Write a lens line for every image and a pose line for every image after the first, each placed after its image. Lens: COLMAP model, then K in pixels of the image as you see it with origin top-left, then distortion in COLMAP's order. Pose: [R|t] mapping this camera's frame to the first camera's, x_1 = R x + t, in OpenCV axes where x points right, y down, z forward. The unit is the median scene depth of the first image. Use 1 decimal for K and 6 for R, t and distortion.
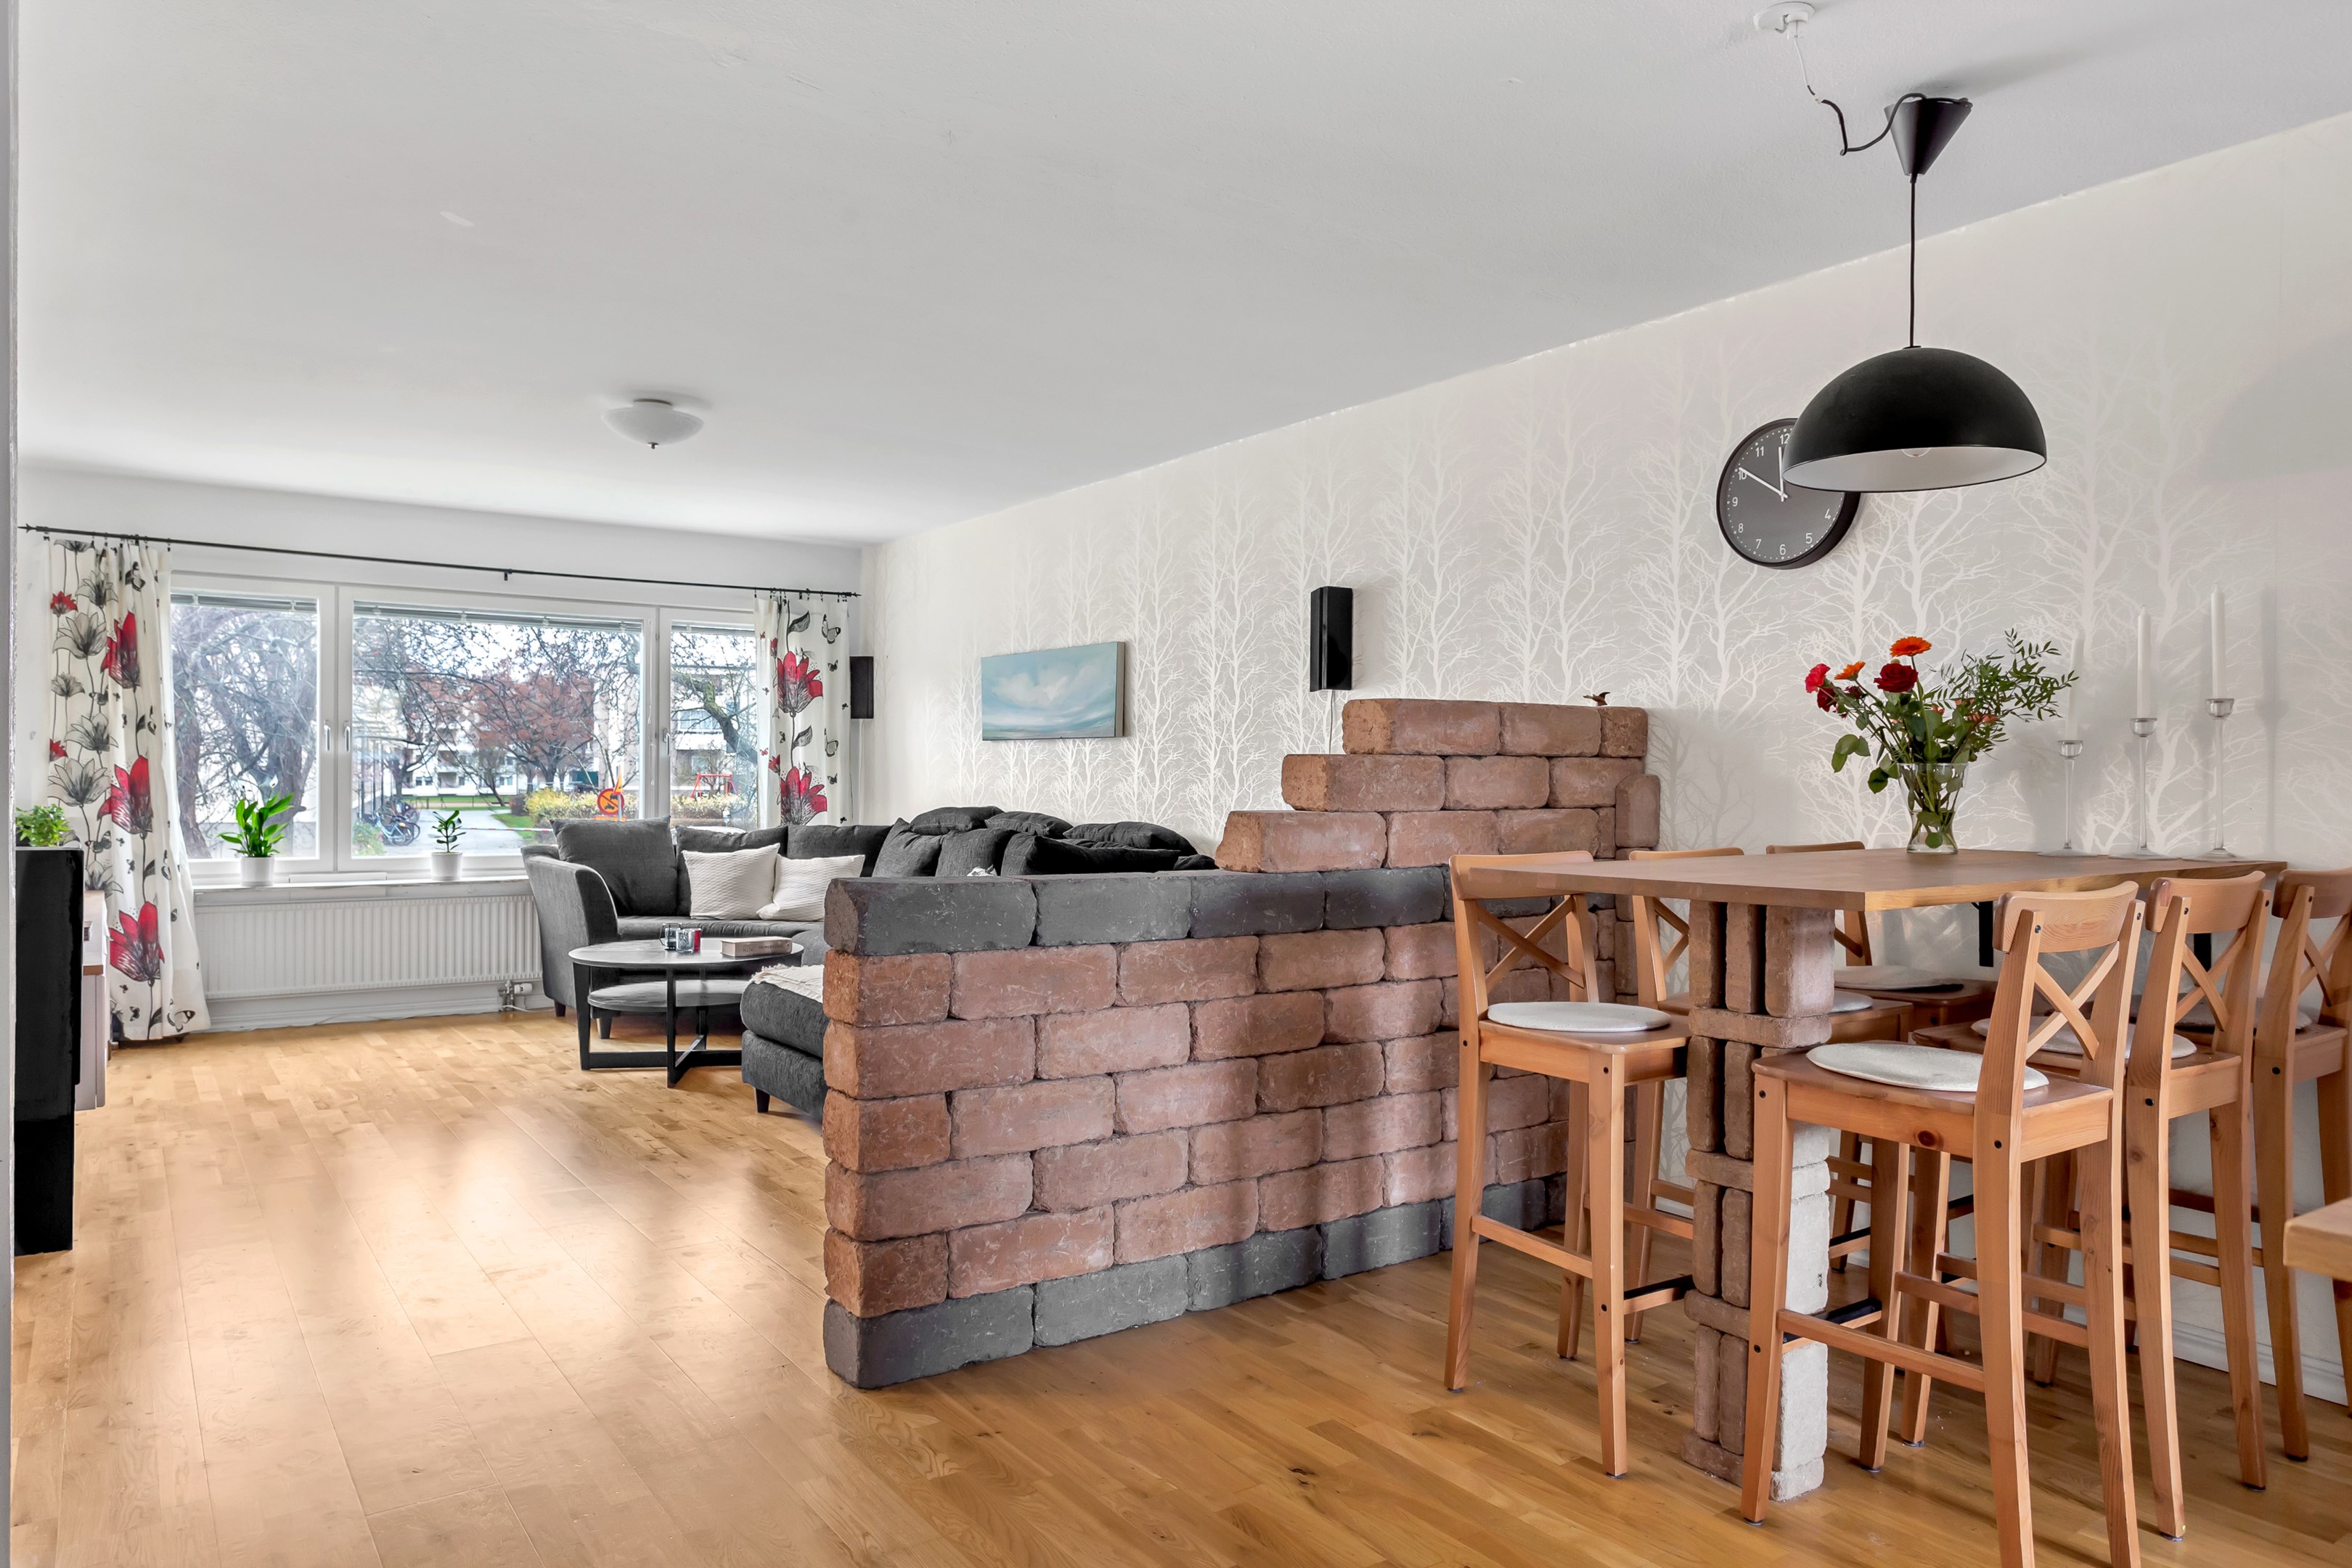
lens RADIAL K [[1527.7, 0, 1178.6], [0, 1527.7, 793.0], [0, 0, 1]] dist [-0.002274, 0.000414]
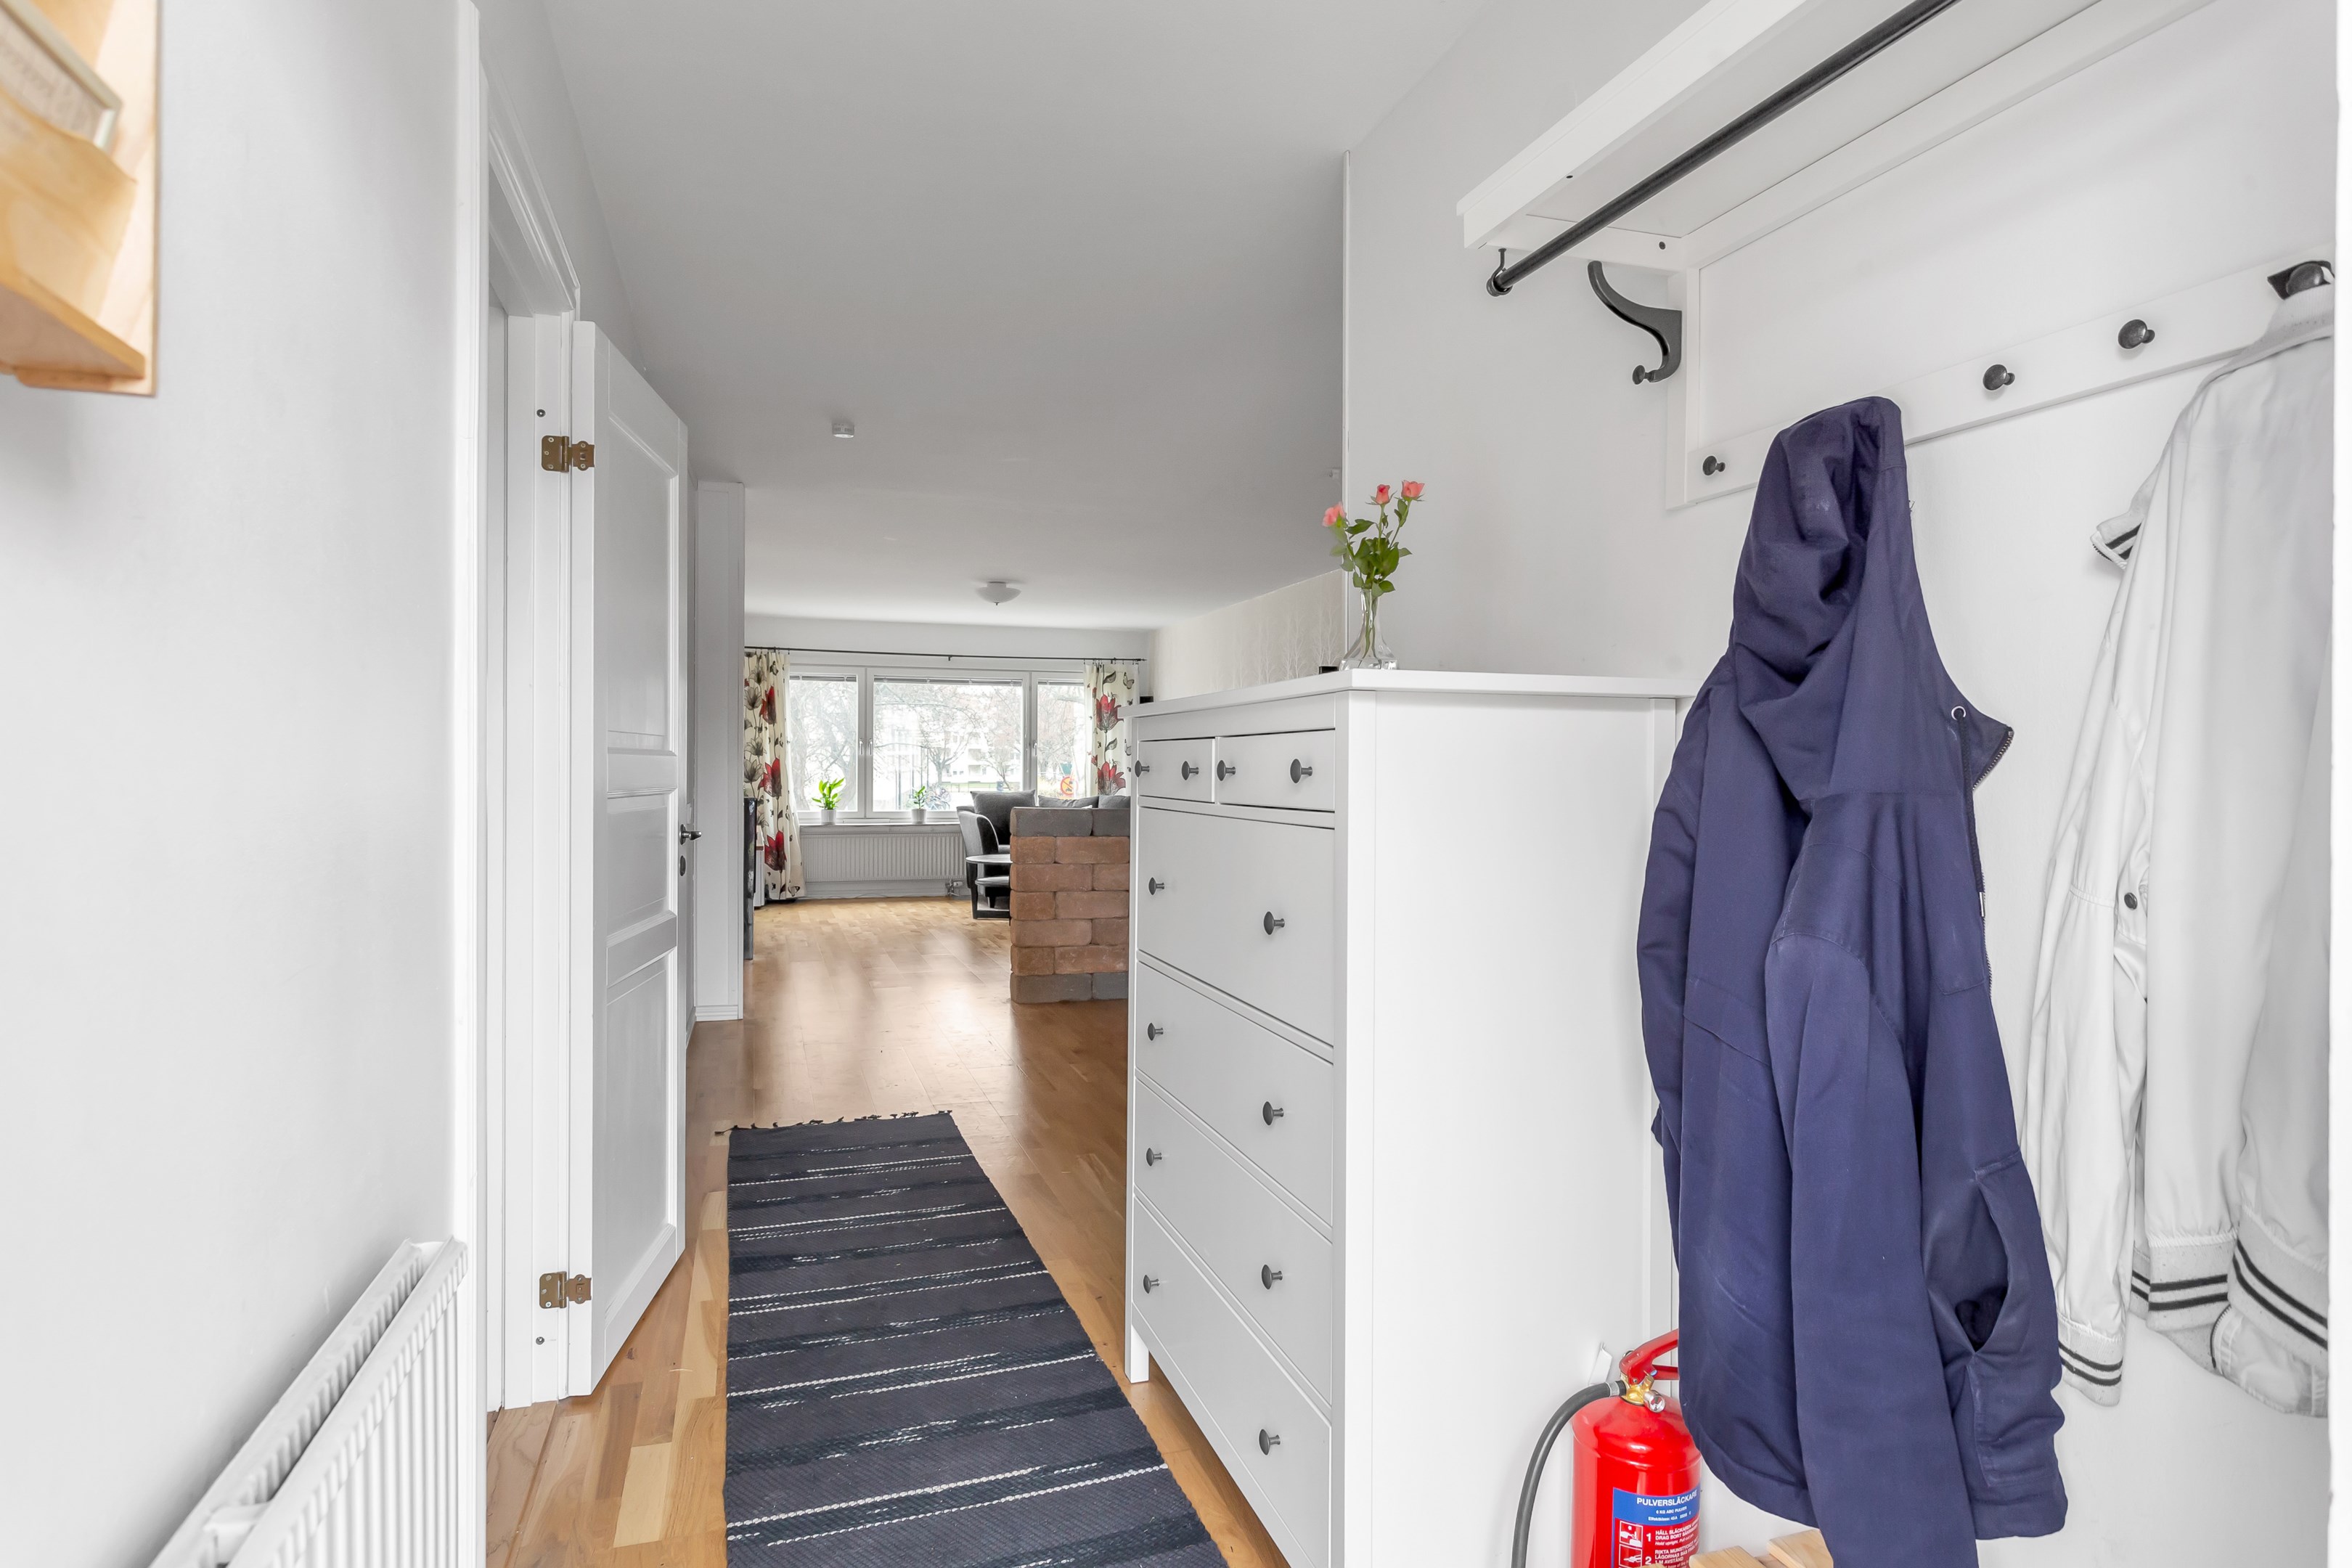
lens RADIAL K [[1332.4, 0, 1186.0], [0, 1332.4, 781.2], [0, 0, 1]] dist [-0.002955, 0.003807]
pose [[0.956311, 0.000605, -0.292351, 0.325638], [-0.000560, 1.000000, 0.000240, 0.005149], [0.292351, -0.000066, 0.956311, -0.485772]]
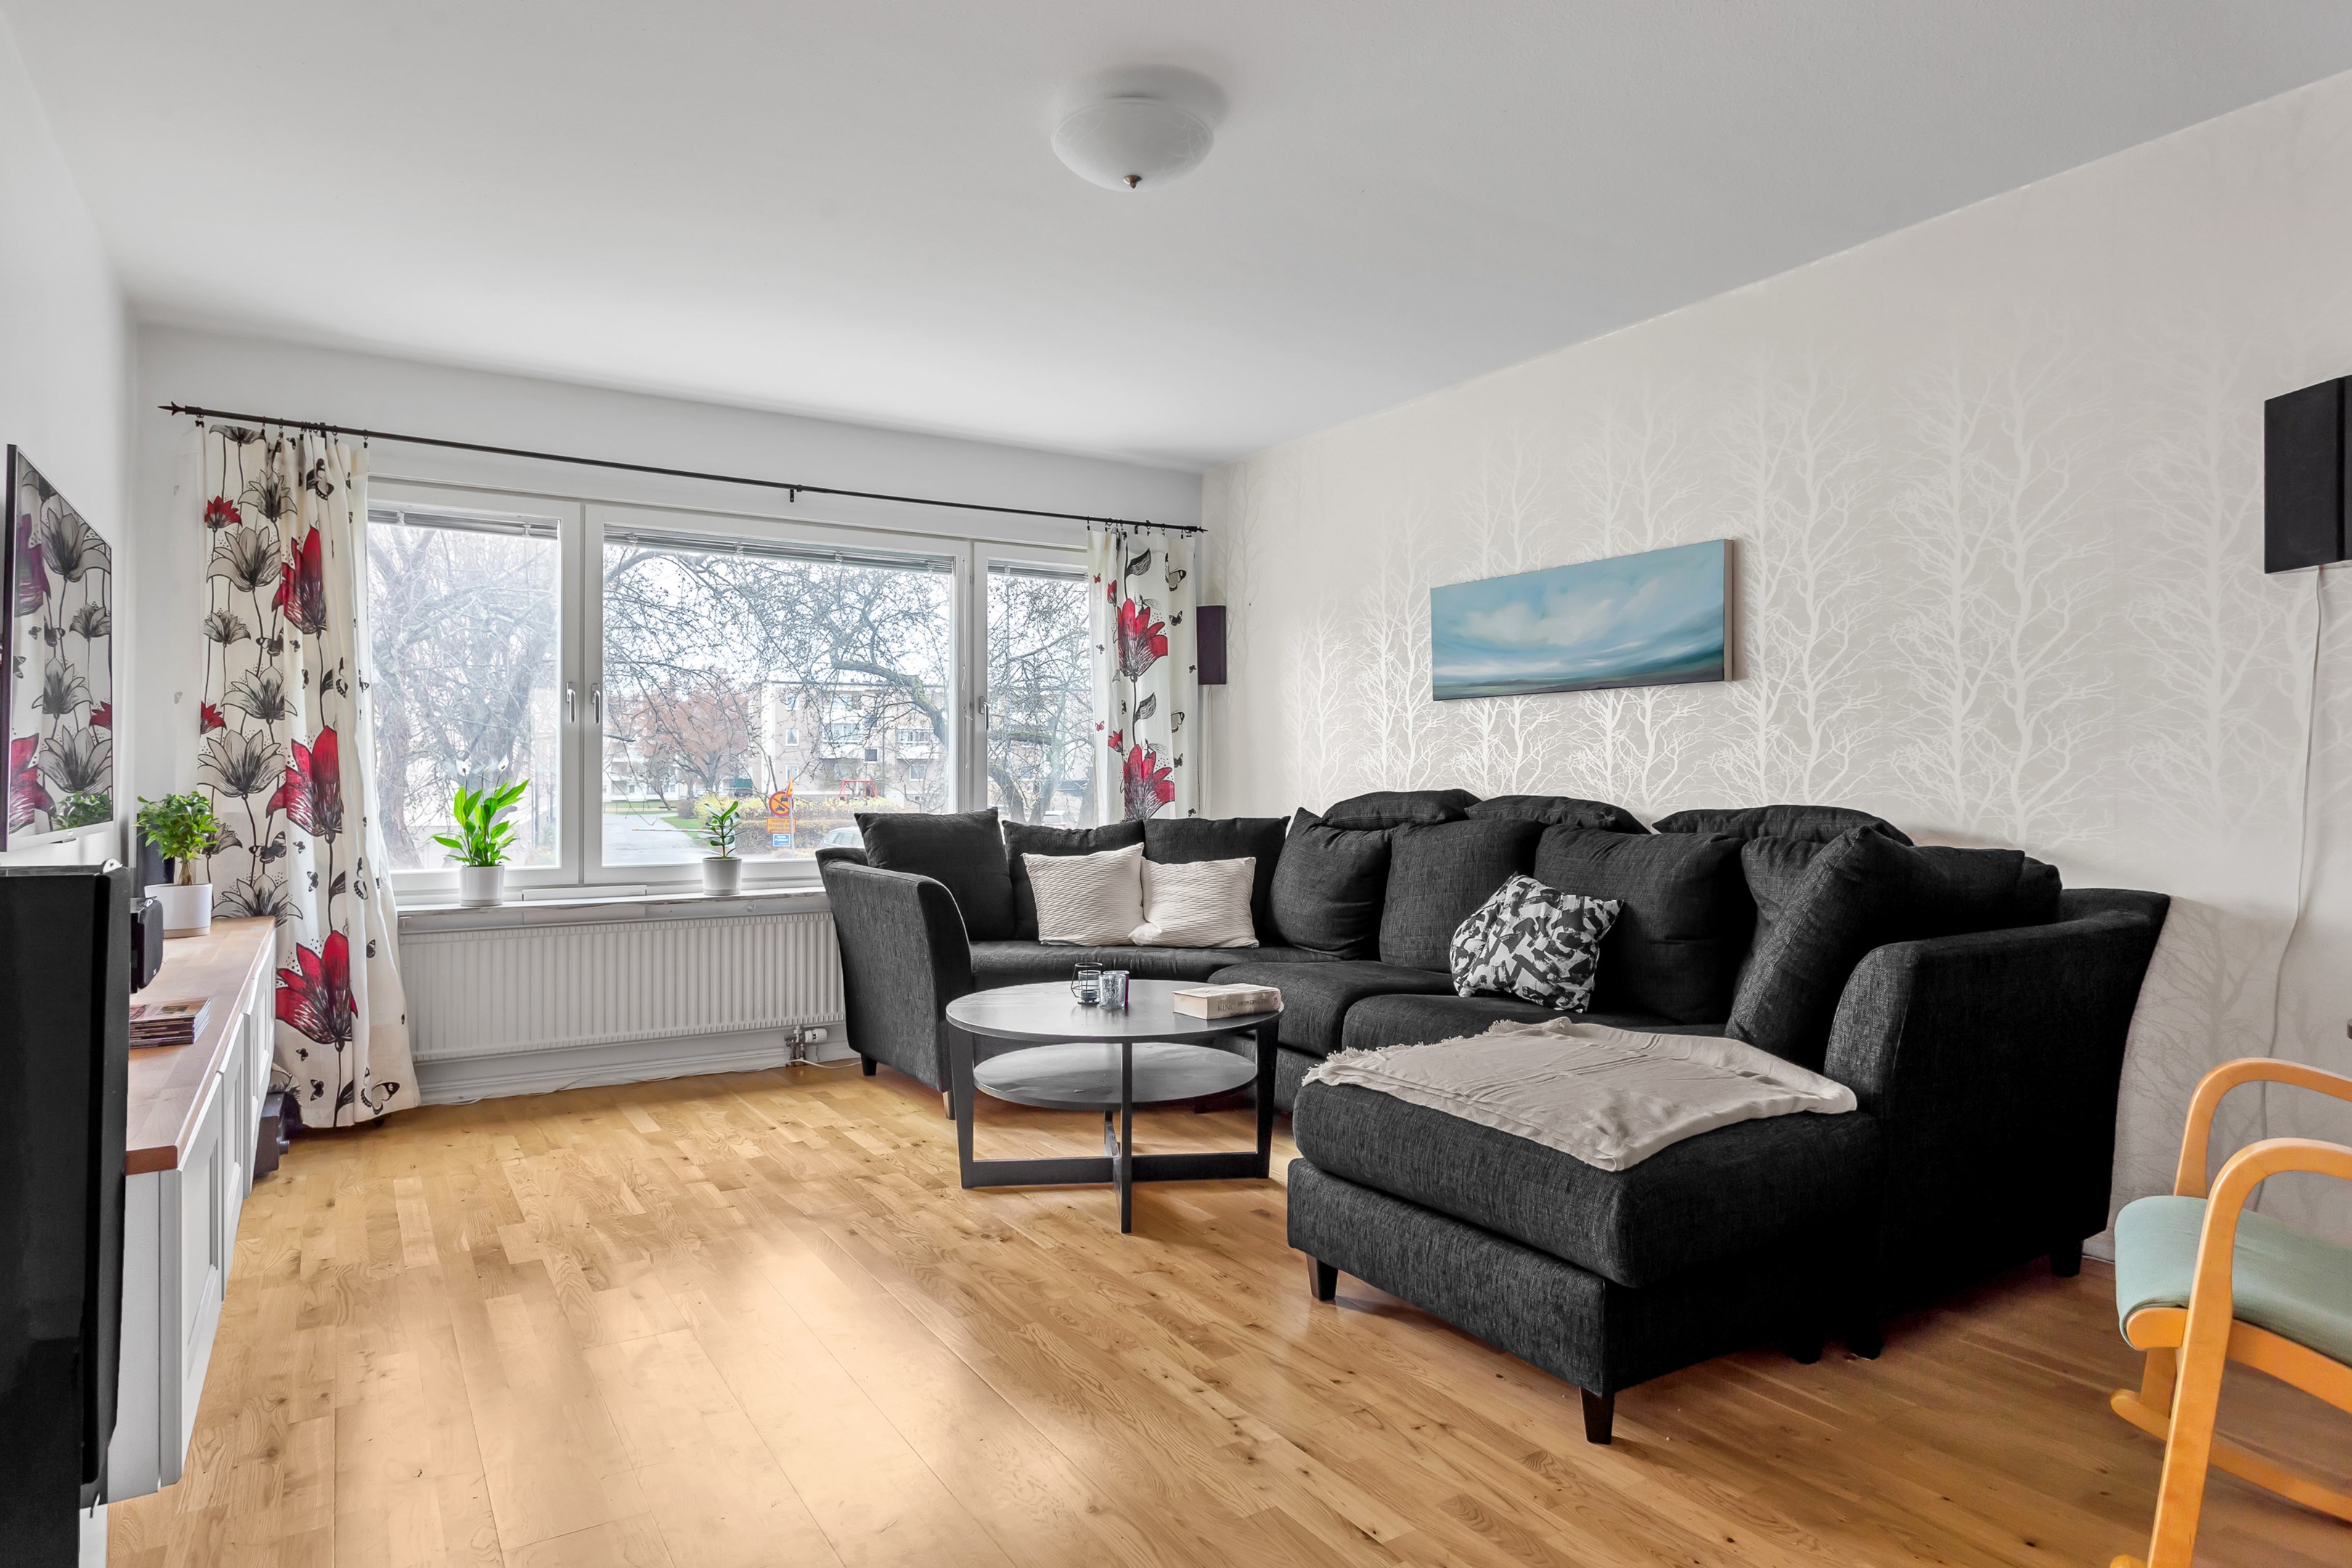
lens RADIAL K [[1332.4, 0, 1151.9], [0, 1332.4, 772.4], [0, 0, 1]] dist [-0.002955, 0.003807]
pose [[0.998116, -0.009983, -0.060539, -0.242923], [0.008913, 0.999800, -0.017923, 0.011292], [0.060706, 0.017349, 0.998005, 0.380105]]
